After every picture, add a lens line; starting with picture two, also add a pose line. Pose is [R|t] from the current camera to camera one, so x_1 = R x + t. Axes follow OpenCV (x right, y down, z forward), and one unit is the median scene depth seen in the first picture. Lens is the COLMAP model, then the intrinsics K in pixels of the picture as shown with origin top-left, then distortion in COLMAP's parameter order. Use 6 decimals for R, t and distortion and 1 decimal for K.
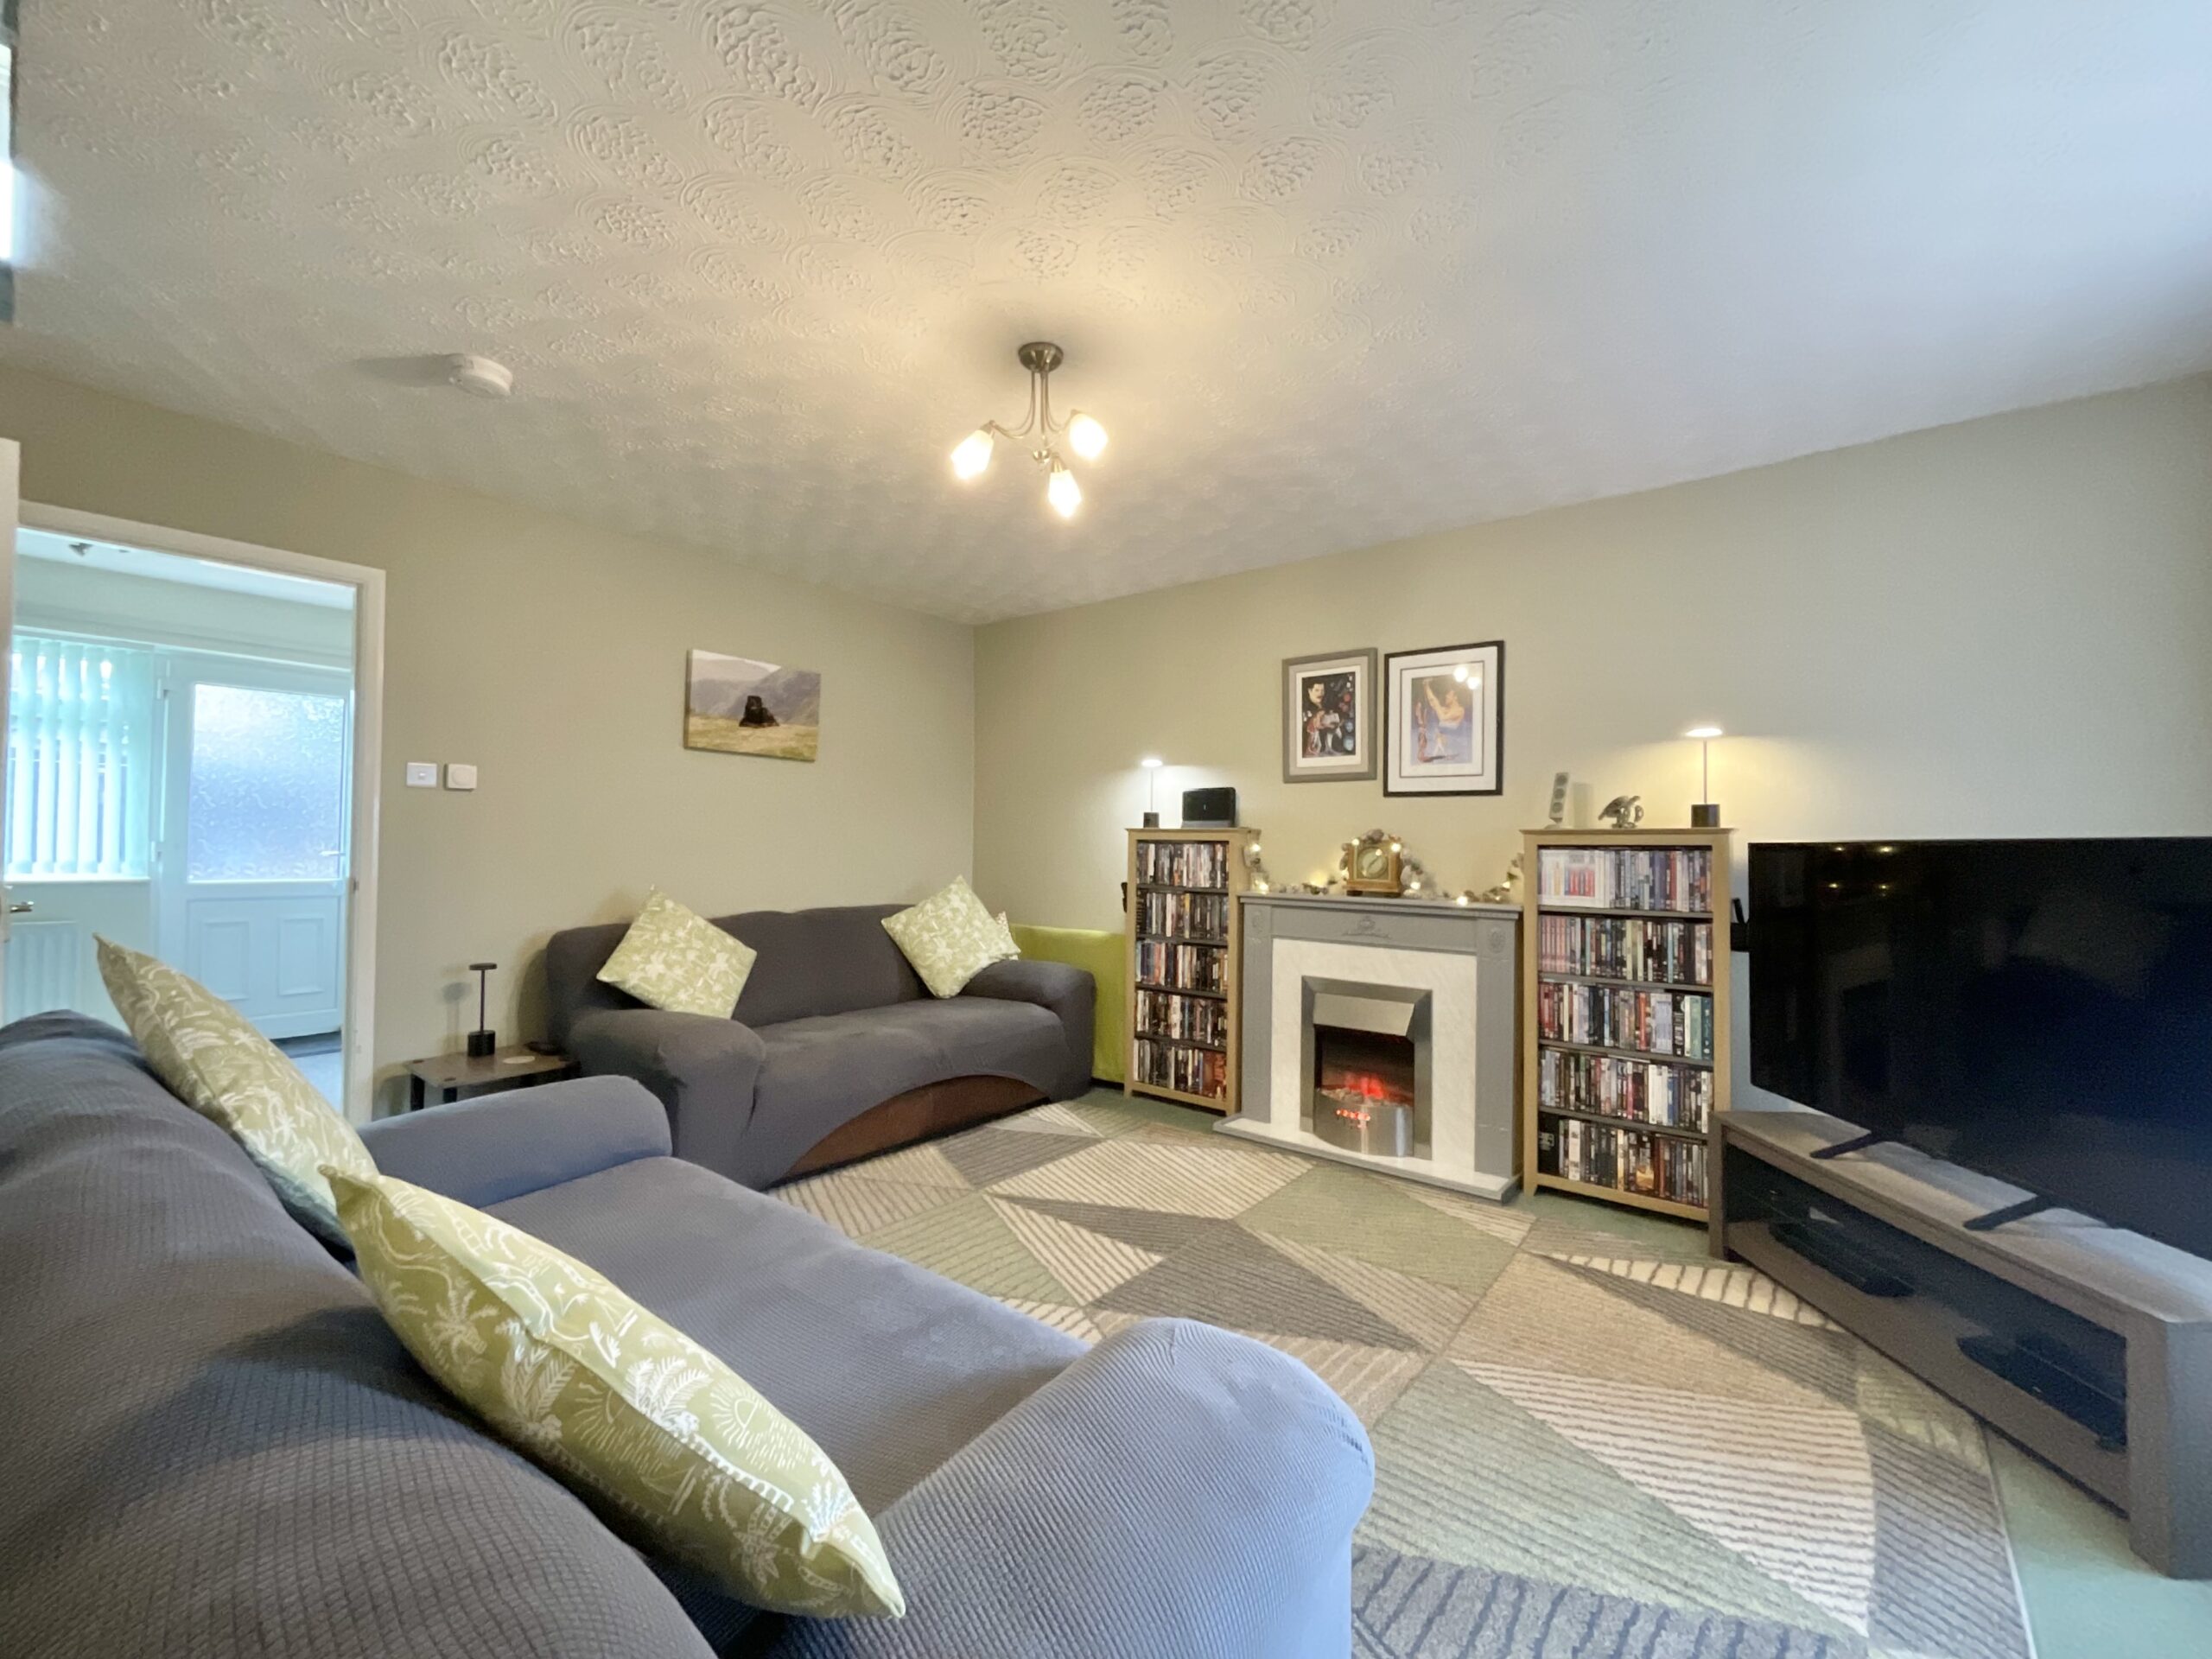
lens RADIAL K [[902.1, 0, 1109.3], [0, 902.1, 833.0], [0, 0, 1]] dist [0.000341, -0.000060]
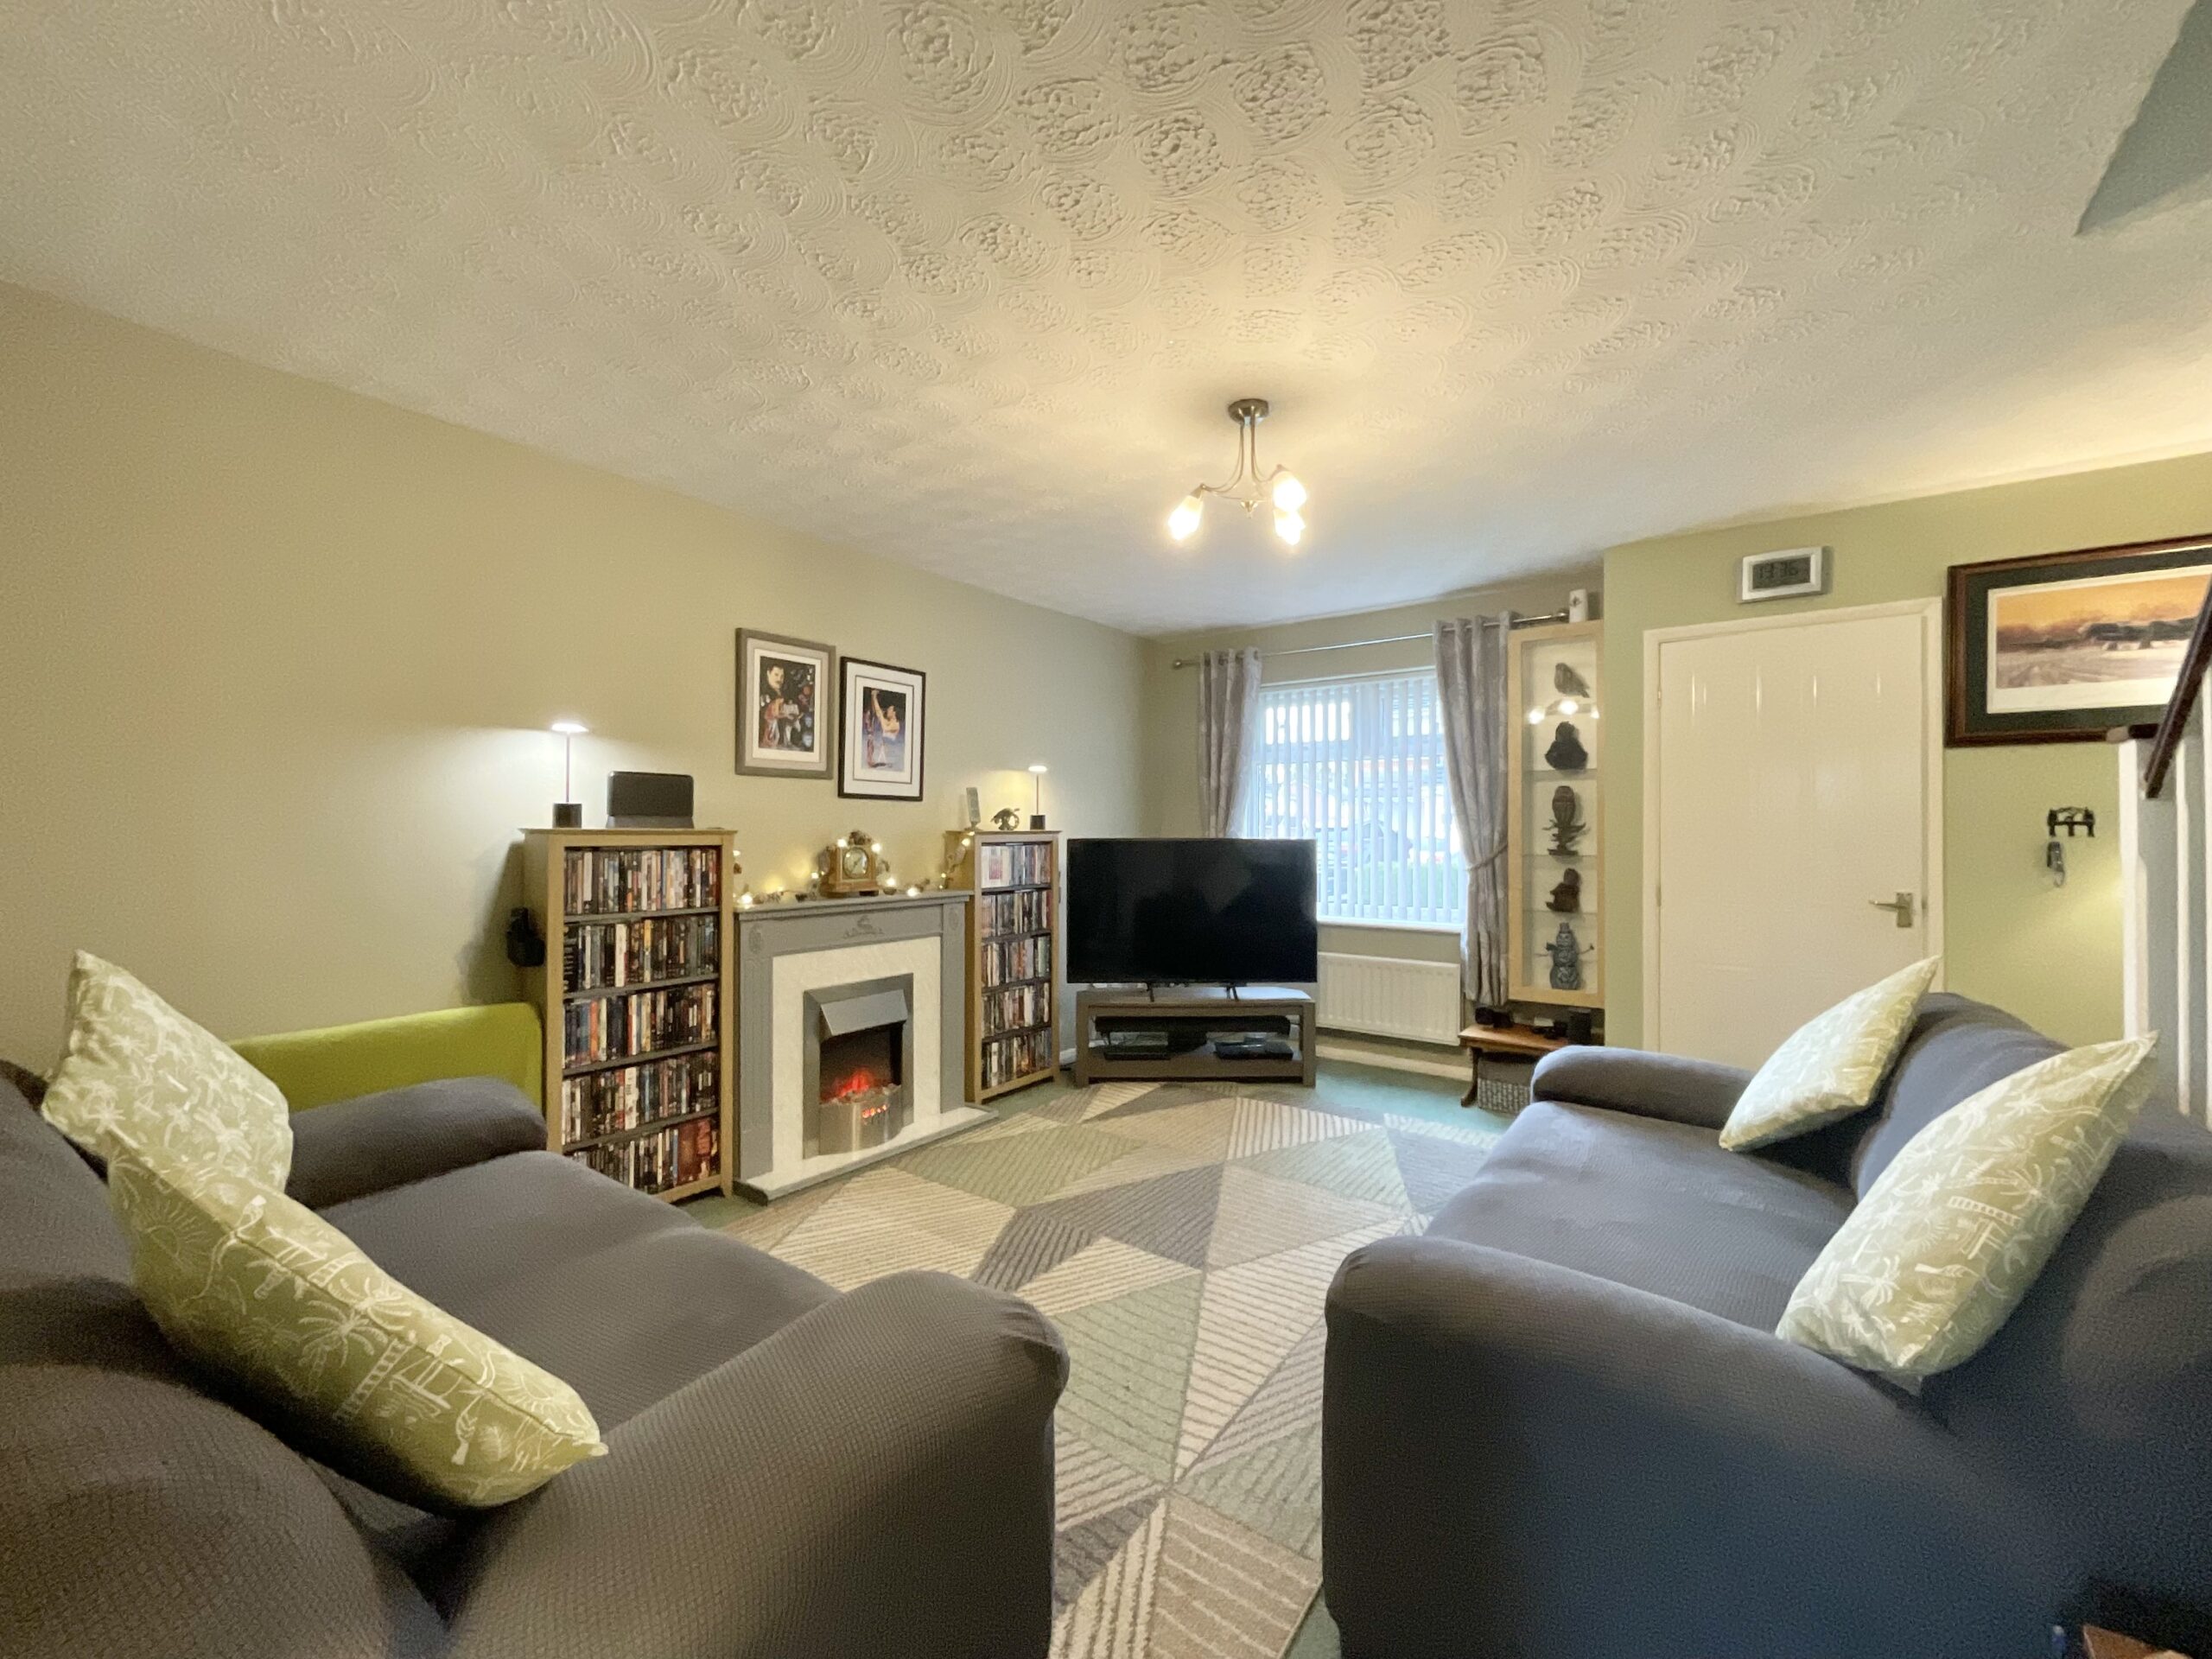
lens RADIAL K [[902.1, 0, 1109.3], [0, 902.1, 833.0], [0, 0, 1]] dist [0.000341, -0.000060]
pose [[-0.044127, -0.016342, 0.998892, -0.743851], [-0.014060, 0.999777, 0.015735, -0.021336], [-0.998927, -0.013350, -0.044347, 0.771805]]
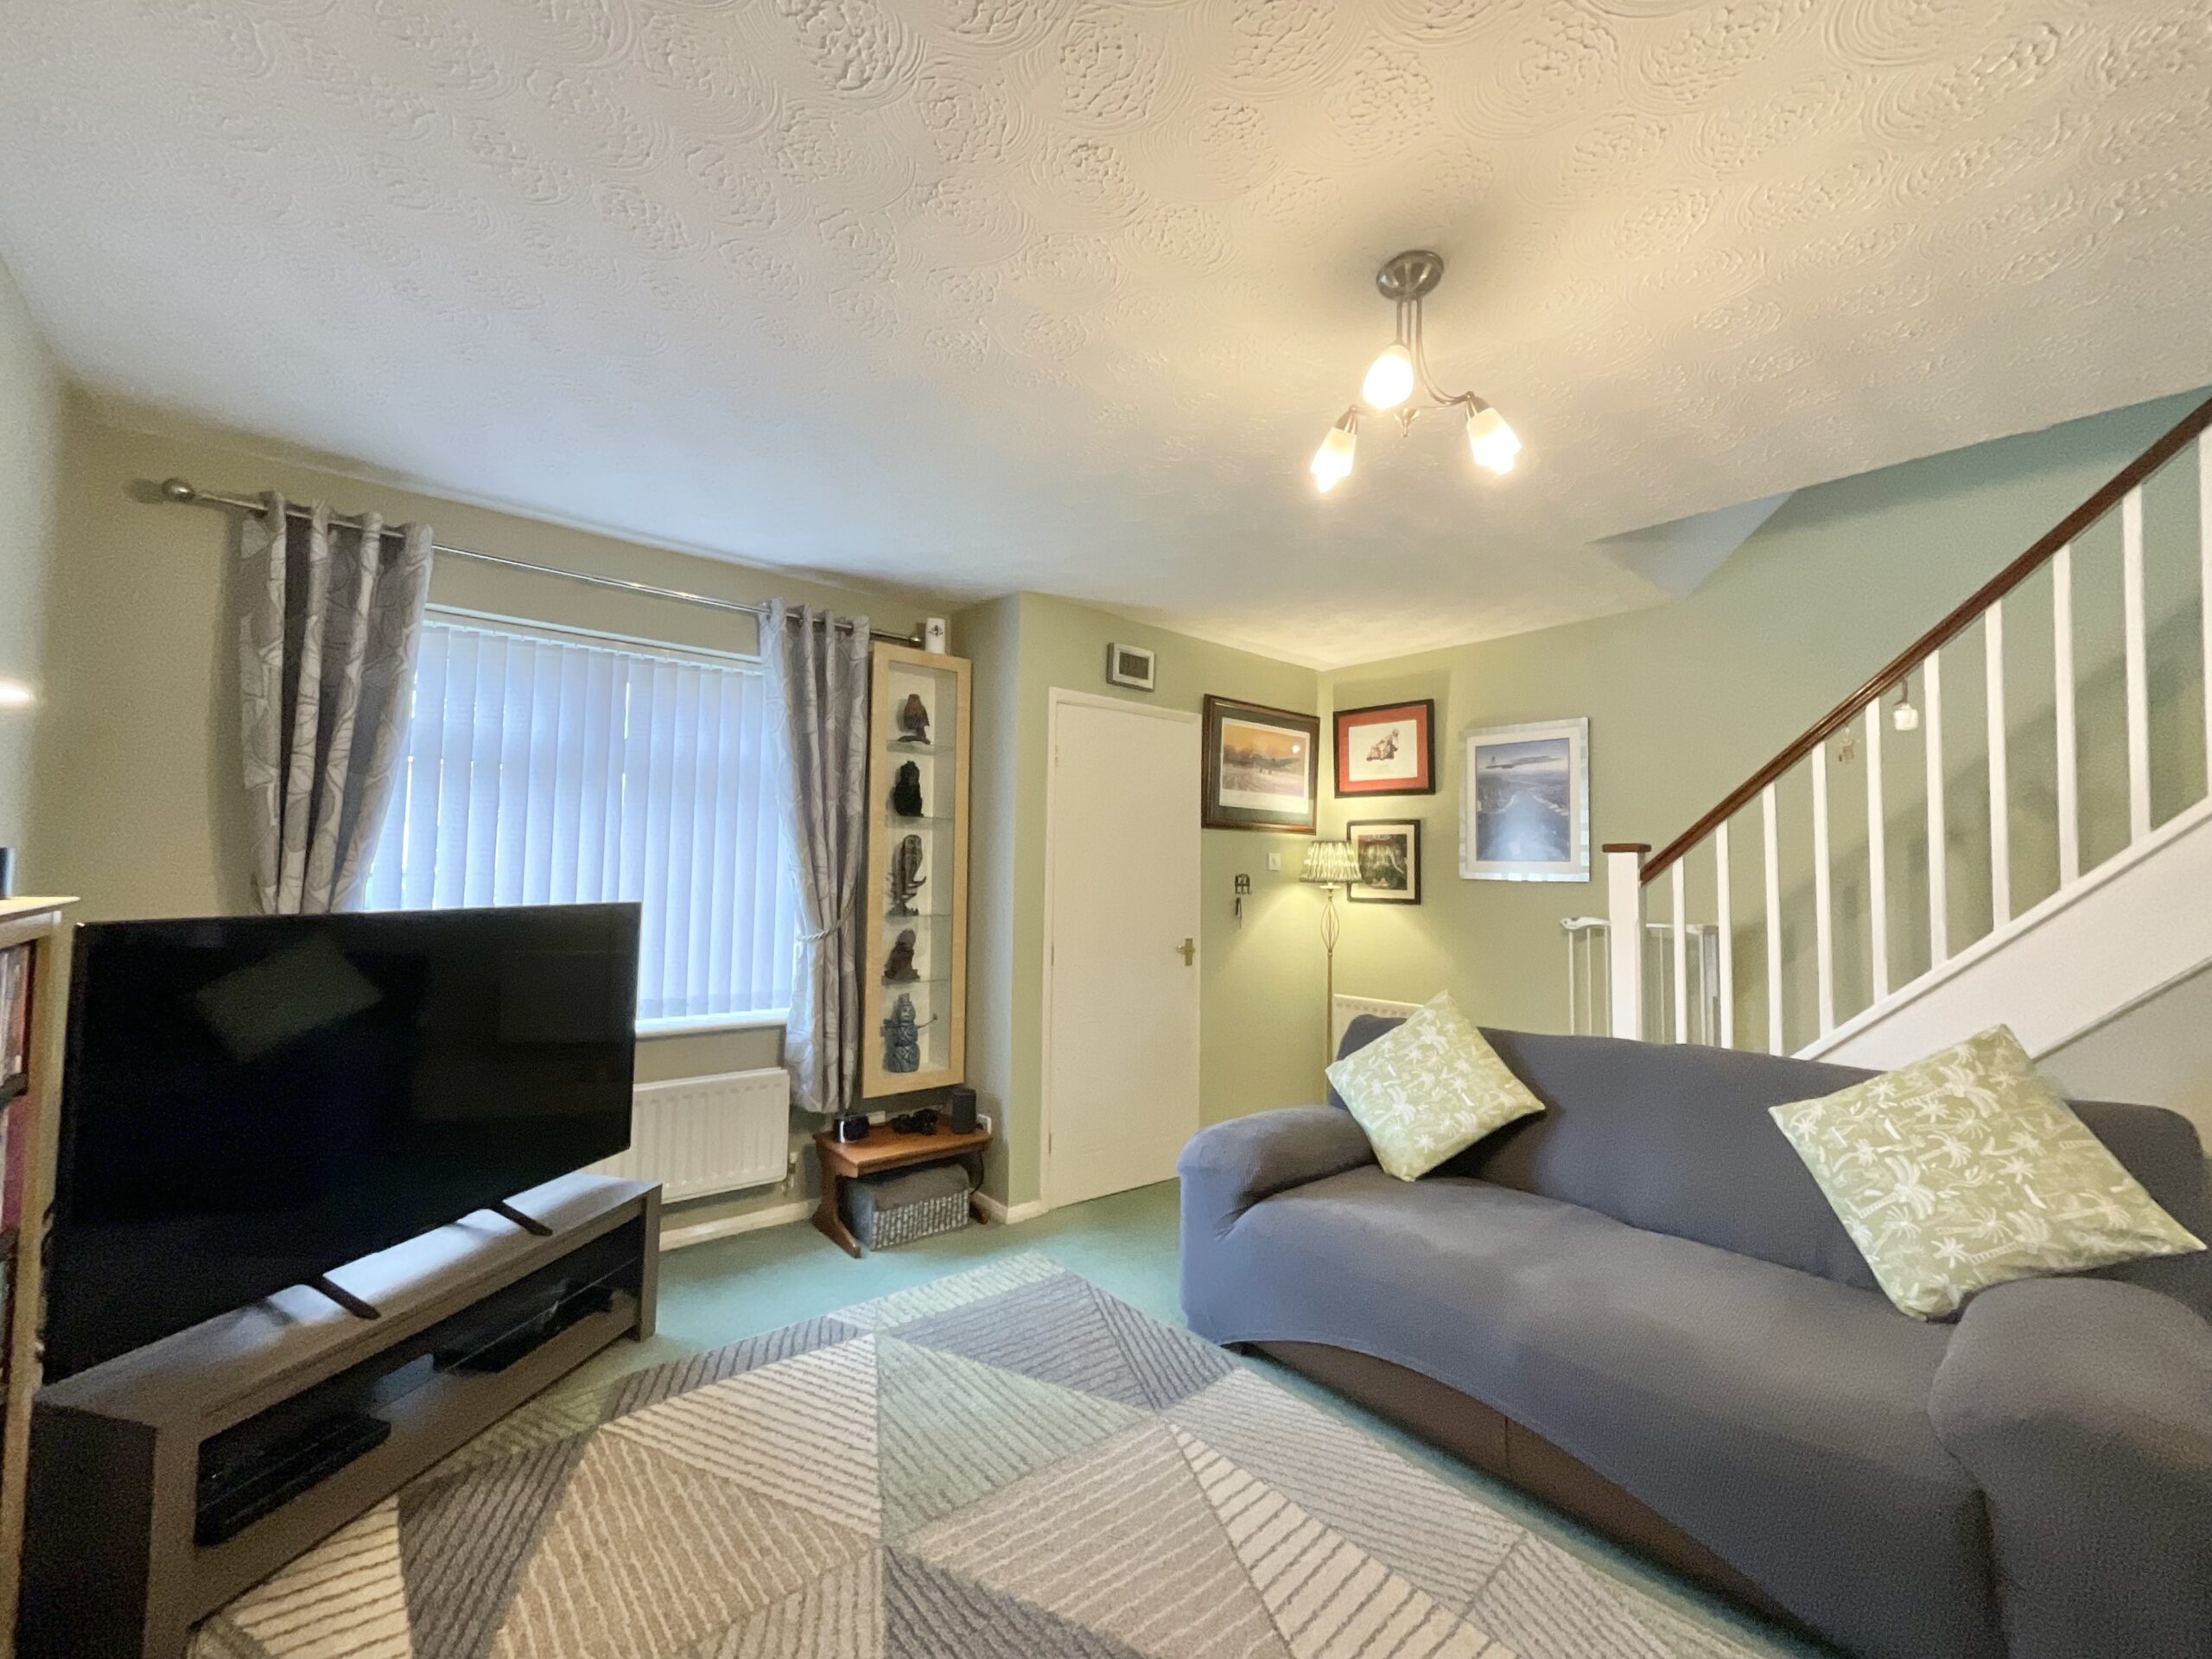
lens RADIAL K [[902.1, 0, 1109.3], [0, 902.1, 833.0], [0, 0, 1]] dist [0.000341, -0.000060]
pose [[-0.982157, -0.026728, 0.186152, 0.009945], [-0.036571, 0.998097, -0.049643, -0.032436], [-0.184471, -0.055565, -0.981266, 1.097766]]
